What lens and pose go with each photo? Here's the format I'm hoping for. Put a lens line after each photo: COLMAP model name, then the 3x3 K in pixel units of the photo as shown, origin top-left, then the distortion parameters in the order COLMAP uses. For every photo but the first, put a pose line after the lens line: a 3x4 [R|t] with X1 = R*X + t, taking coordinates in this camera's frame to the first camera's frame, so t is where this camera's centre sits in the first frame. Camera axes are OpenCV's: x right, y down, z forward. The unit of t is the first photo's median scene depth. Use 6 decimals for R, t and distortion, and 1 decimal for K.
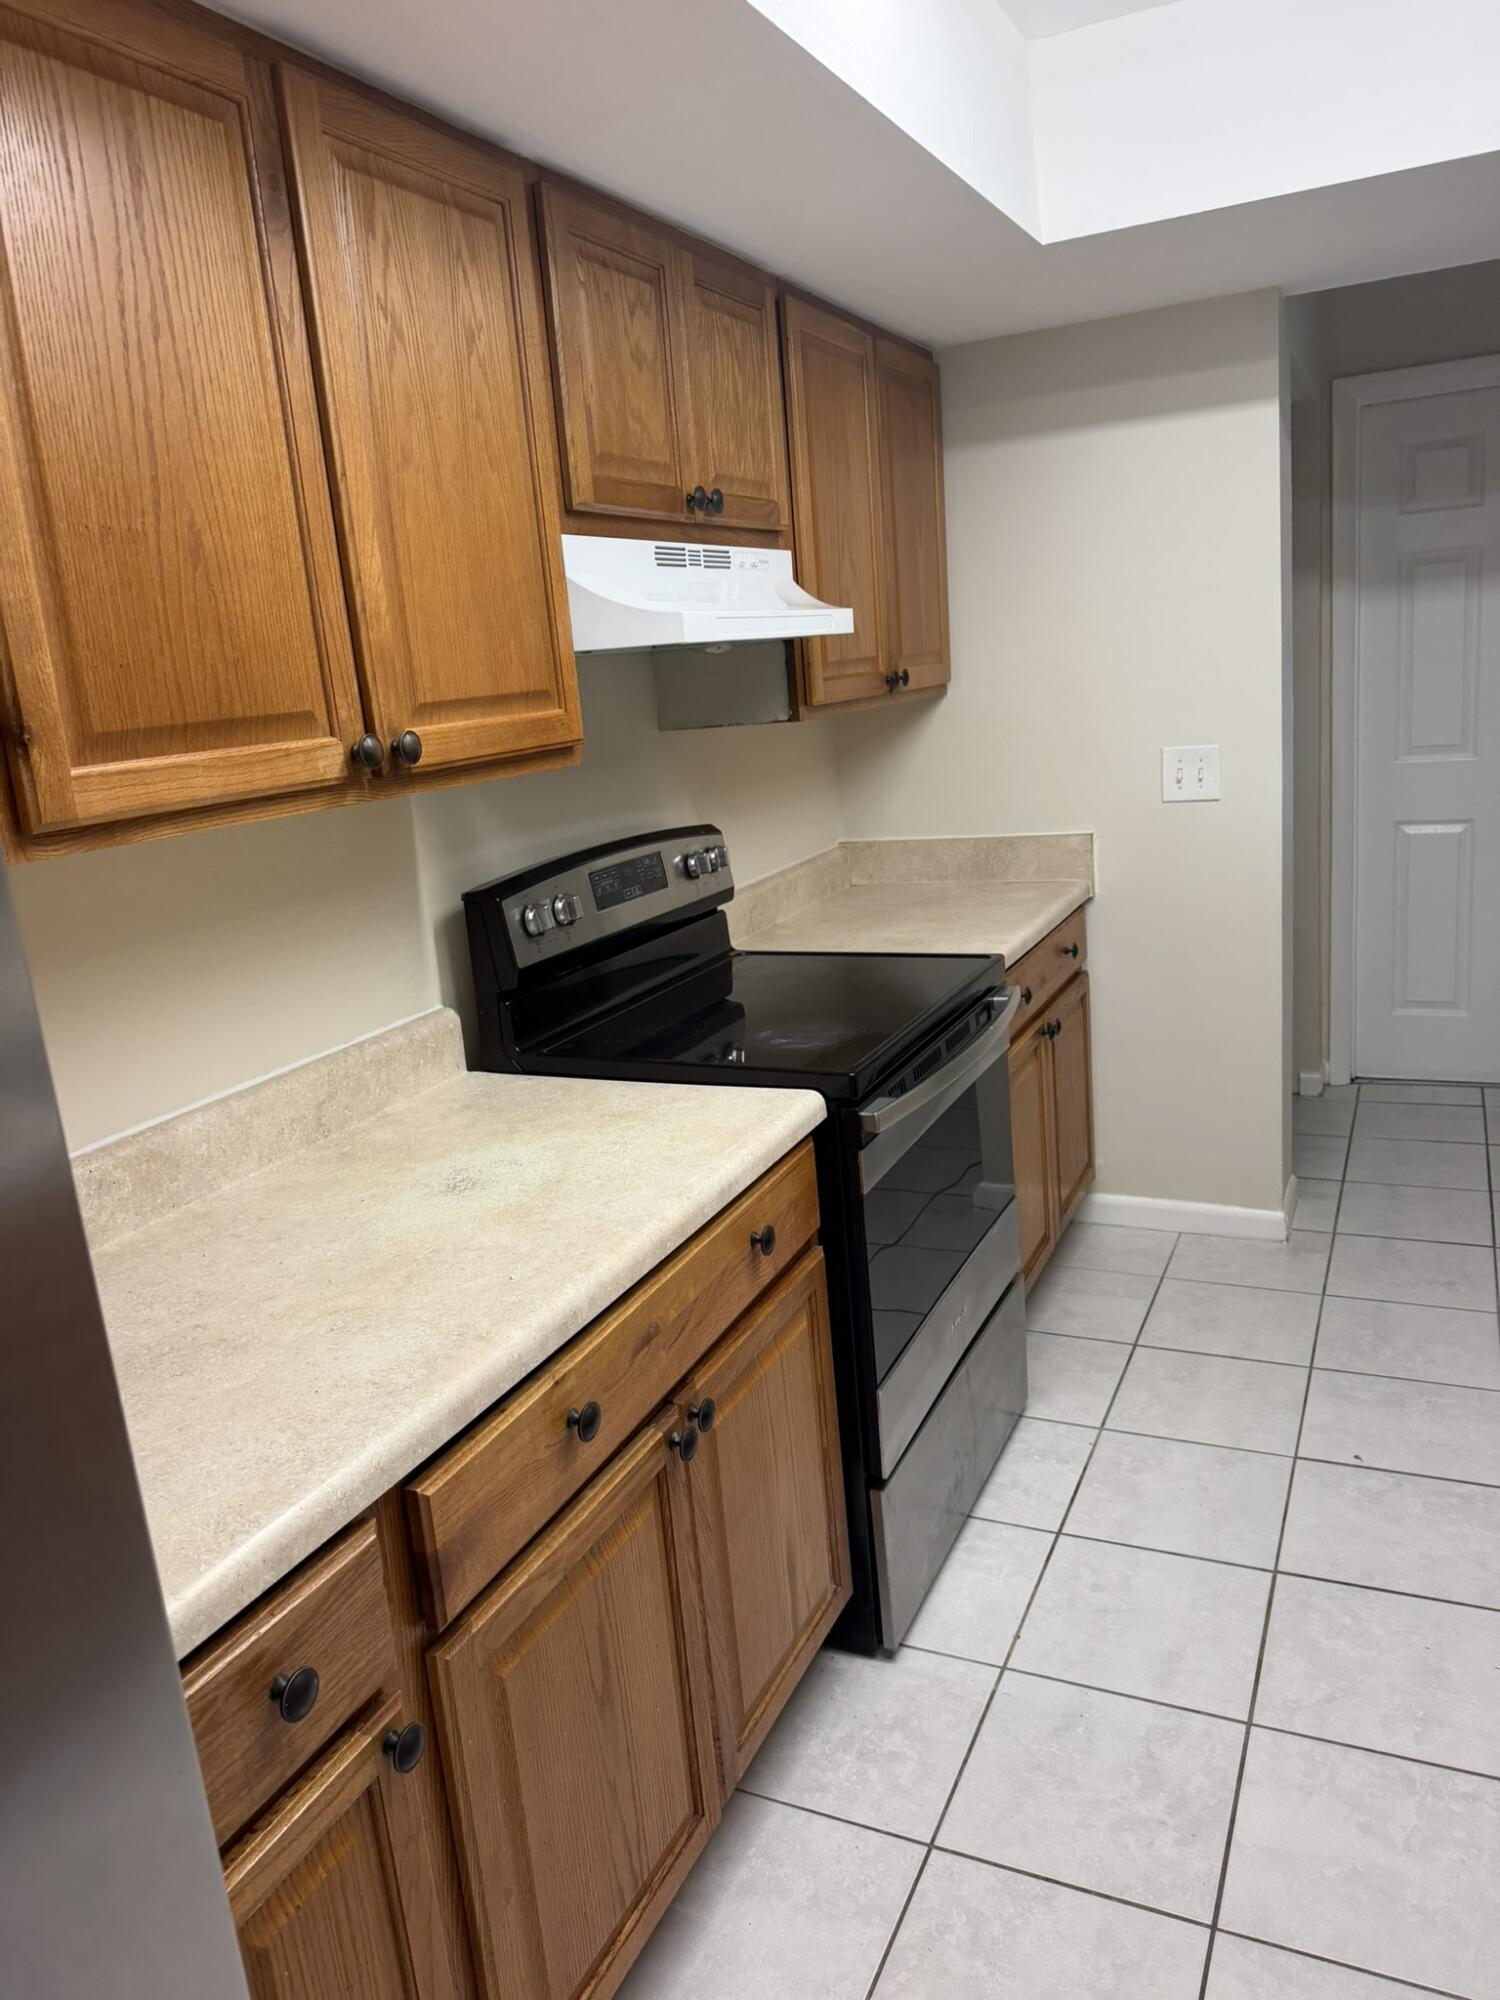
lens RADIAL K [[1395.3, 0, 727.1], [0, 1395.3, 1007.1], [0, 0, 1]] dist [0.070043, -0.100458]
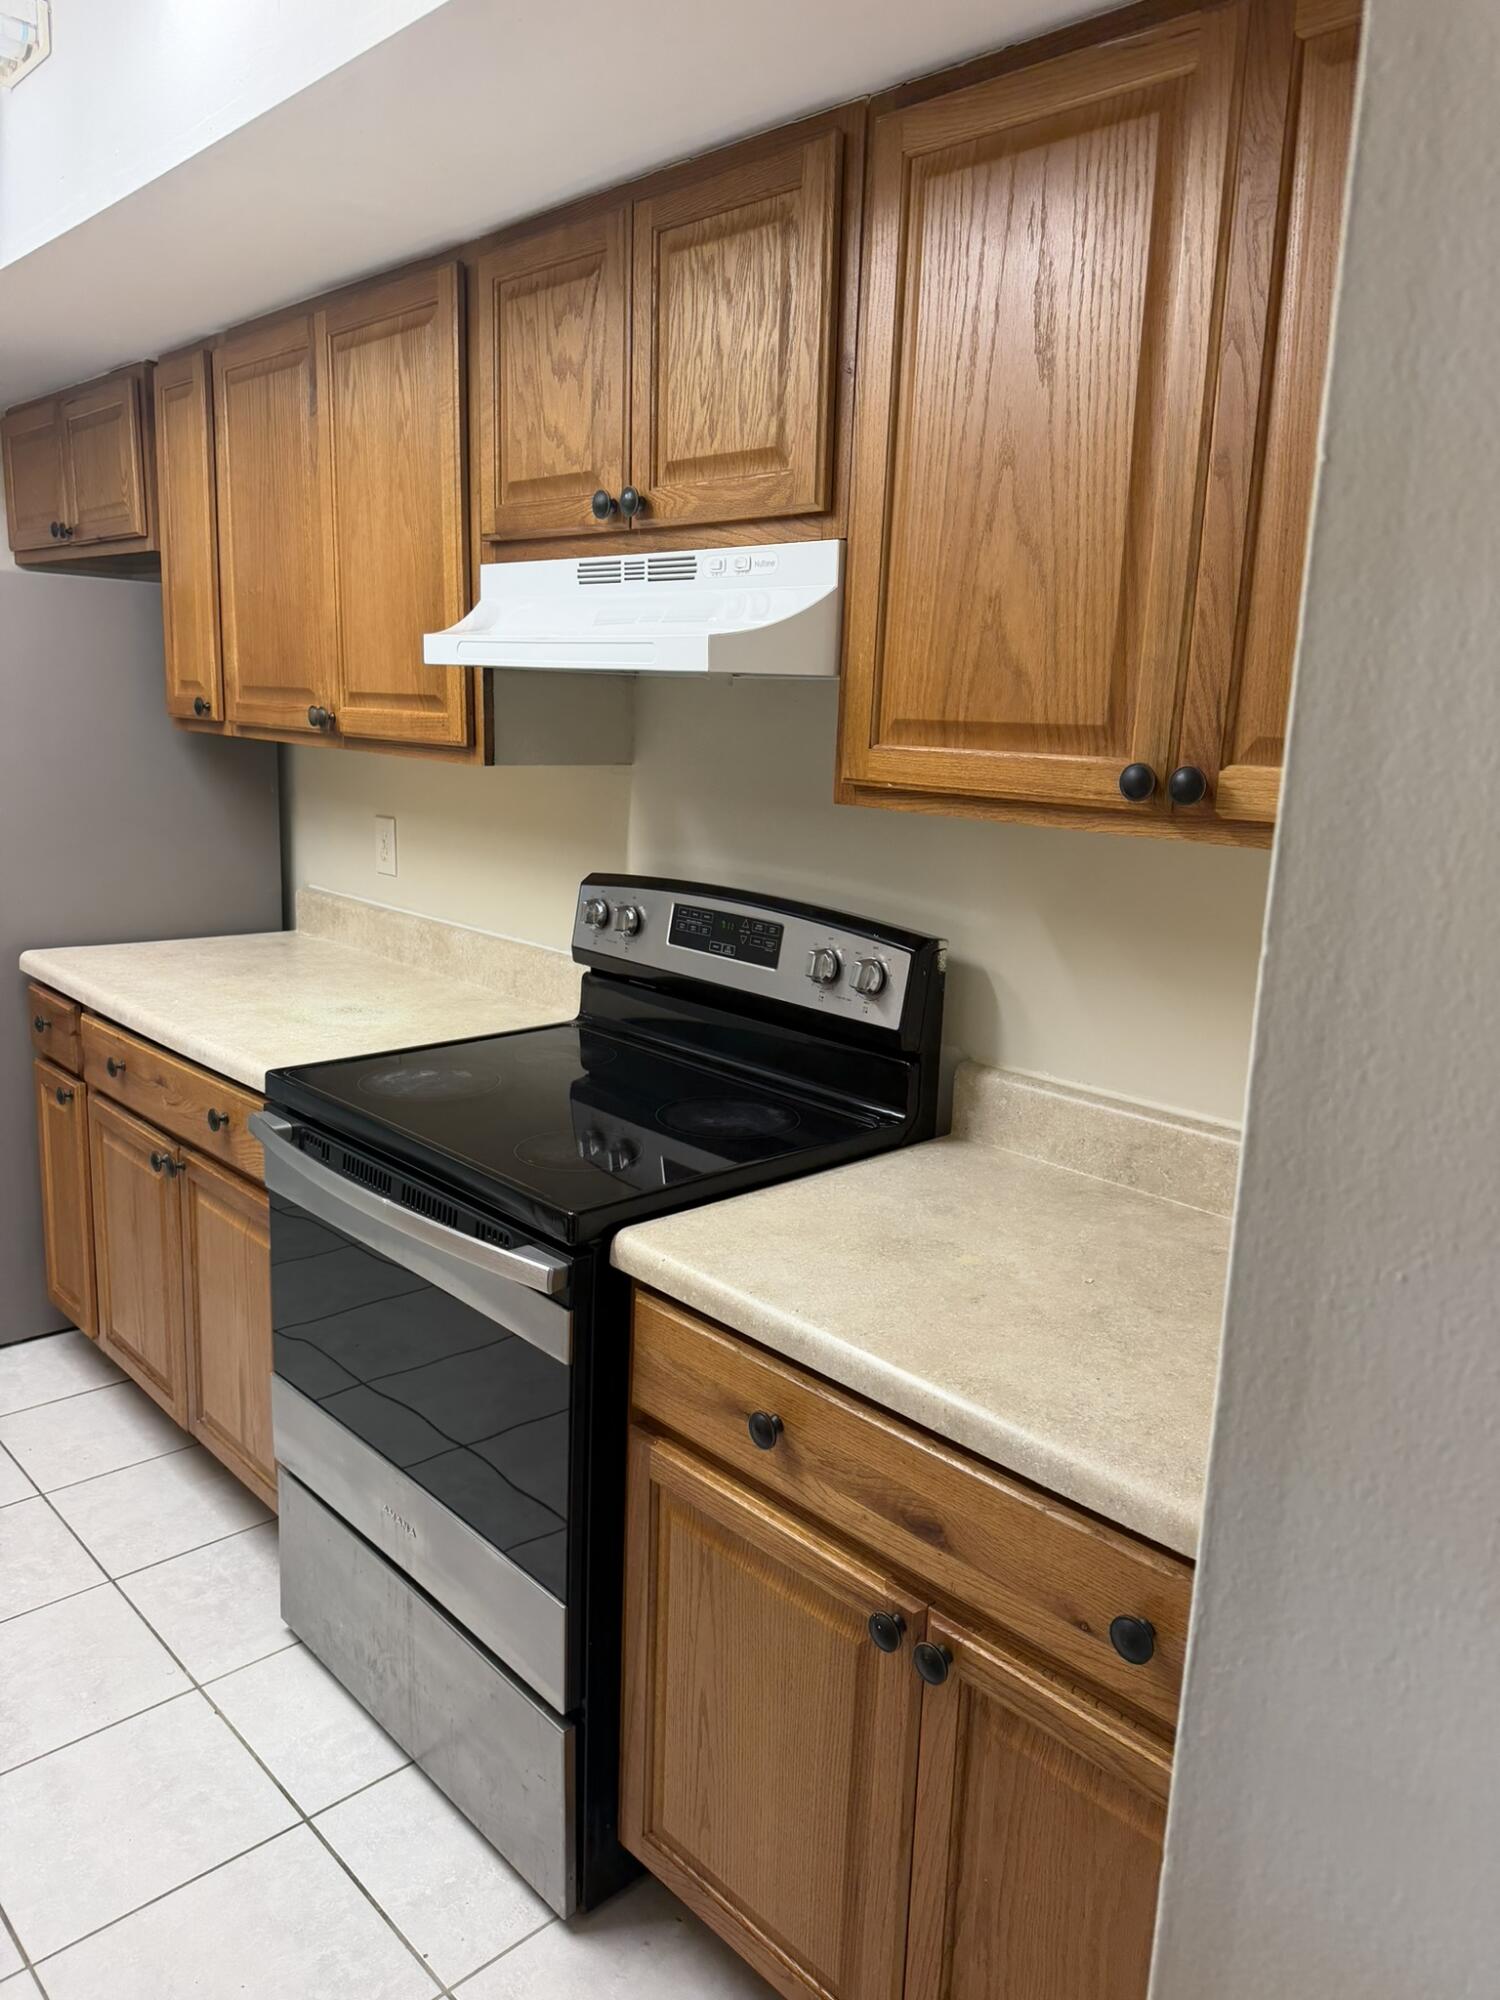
lens RADIAL K [[1437.4, 0, 762.1], [0, 1437.4, 1000.5], [0, 0, 1]] dist [0.051195, -0.066625]
pose [[-0.347643, 0.268127, -0.898472, 0.763592], [-0.228341, 0.905181, 0.358480, -0.393827], [0.909398, 0.329781, -0.253455, 1.306001]]
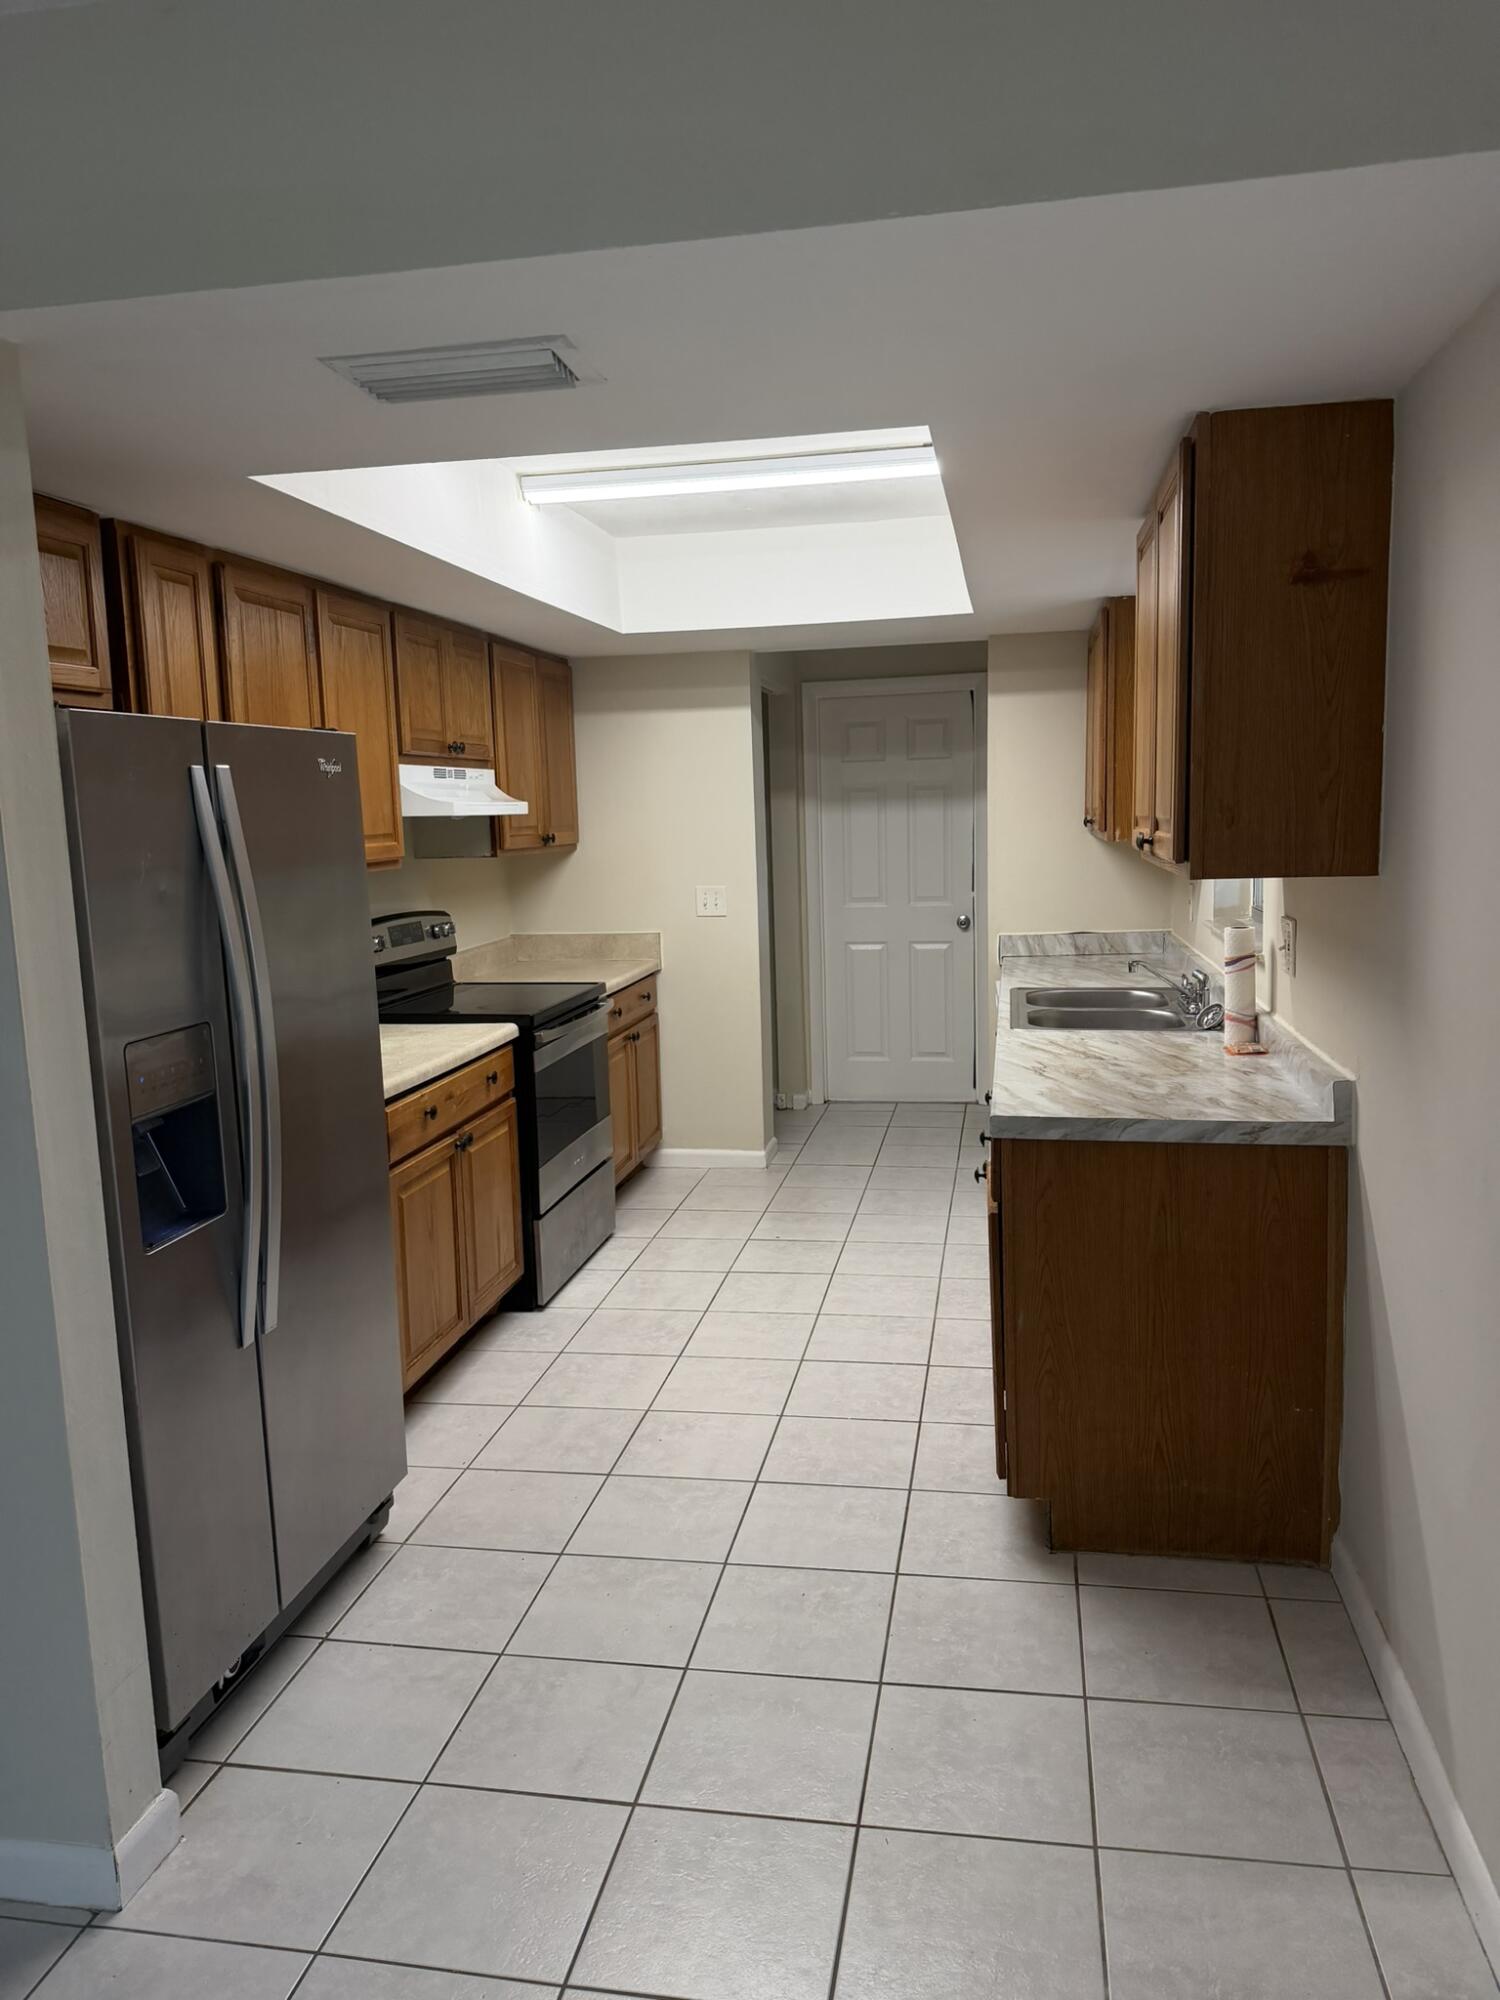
lens RADIAL K [[1375.3, 0, 750.0], [0, 1375.3, 1000.0], [0, 0, 1]] dist [0.235721, -0.093833]
pose [[0.961444, 0.025865, 0.273783, -0.143001], [0.005310, 0.993635, -0.112521, 0.221298], [-0.274950, 0.109636, 0.955187, -0.955897]]
